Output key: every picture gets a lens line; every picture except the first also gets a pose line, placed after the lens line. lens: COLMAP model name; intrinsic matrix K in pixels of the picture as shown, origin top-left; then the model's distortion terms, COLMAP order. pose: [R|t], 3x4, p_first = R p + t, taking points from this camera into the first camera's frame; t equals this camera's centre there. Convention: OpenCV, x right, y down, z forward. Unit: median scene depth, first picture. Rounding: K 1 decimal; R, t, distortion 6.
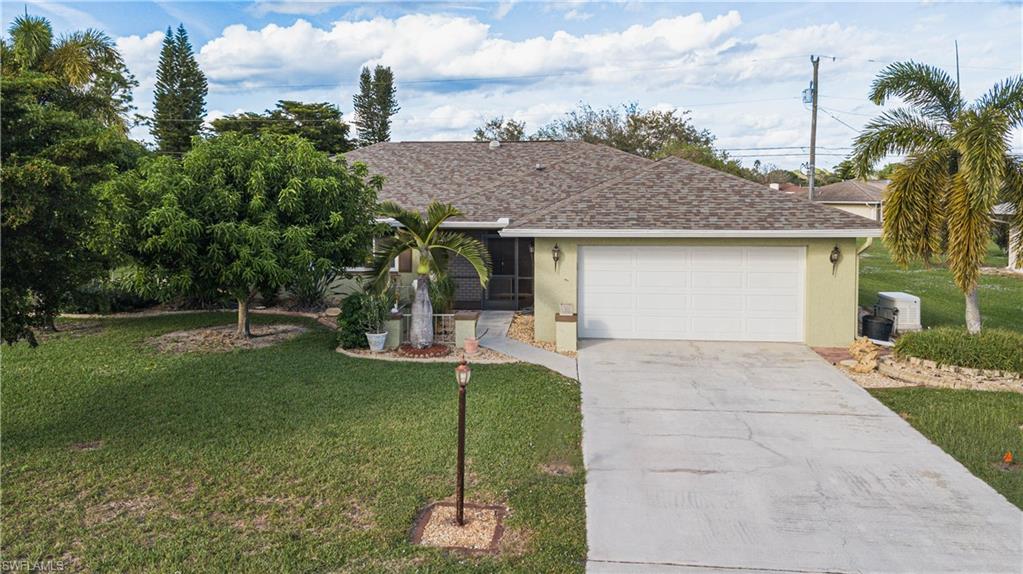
lens RADIAL K [[777.5, 0, 505.5], [0, 777.5, 288.7], [0, 0, 1]] dist [0.024189, -0.001161]
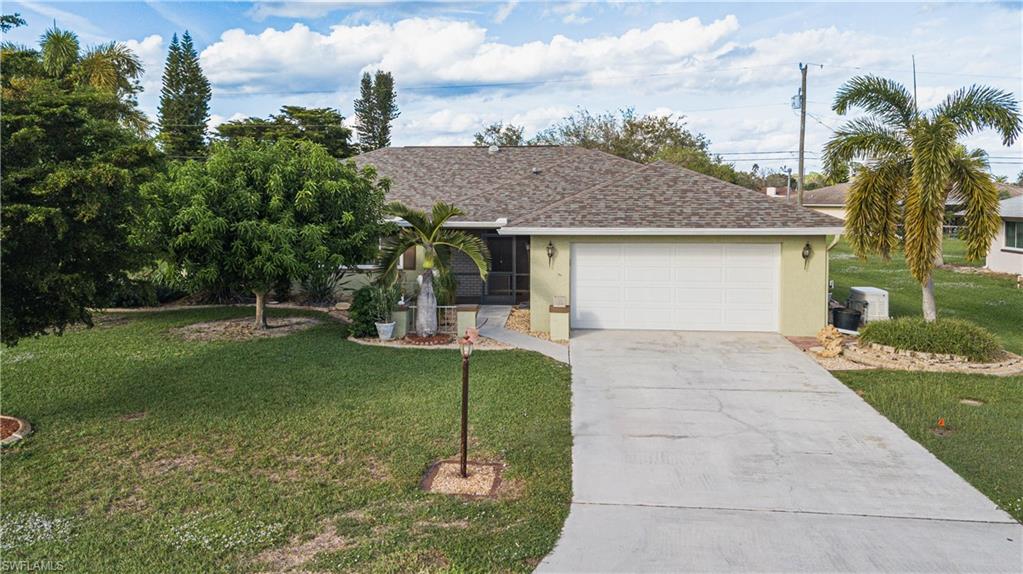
lens RADIAL K [[777.5, 0, 510.1], [0, 777.5, 292.5], [0, 0, 1]] dist [0.024189, -0.001161]
pose [[0.999976, -0.001044, 0.006913, 0.001664], [0.001046, 0.999999, -0.000229, 0.015200], [-0.006913, 0.000236, 0.999976, -0.090870]]
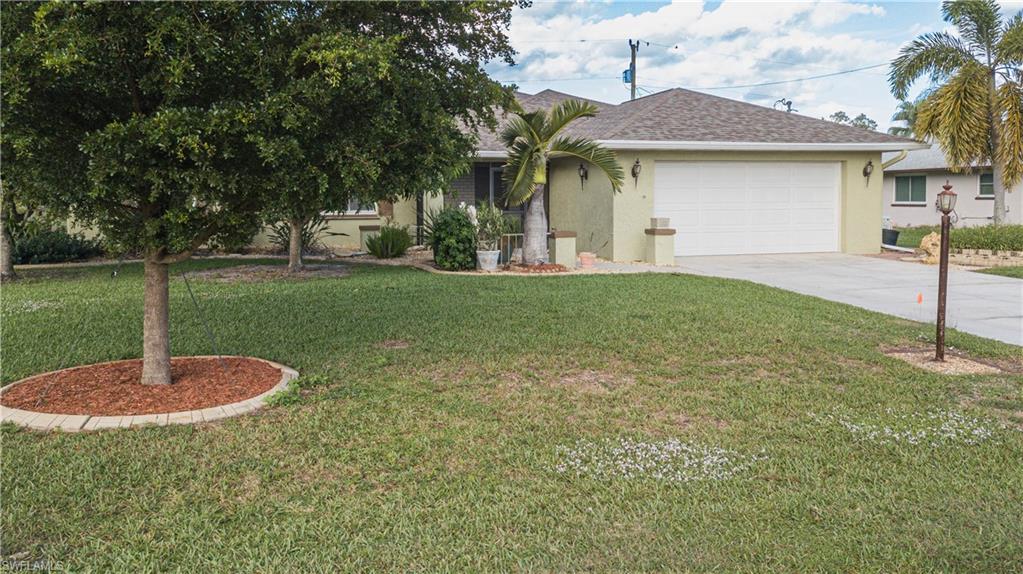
lens RADIAL K [[777.5, 0, 507.8], [0, 777.5, 278.5], [0, 0, 1]] dist [0.024189, -0.001161]
pose [[0.937051, -0.042714, 0.346570, -0.465721], [0.048037, 0.998823, -0.006777, 0.097707], [-0.345873, 0.022999, 0.938000, 0.146386]]
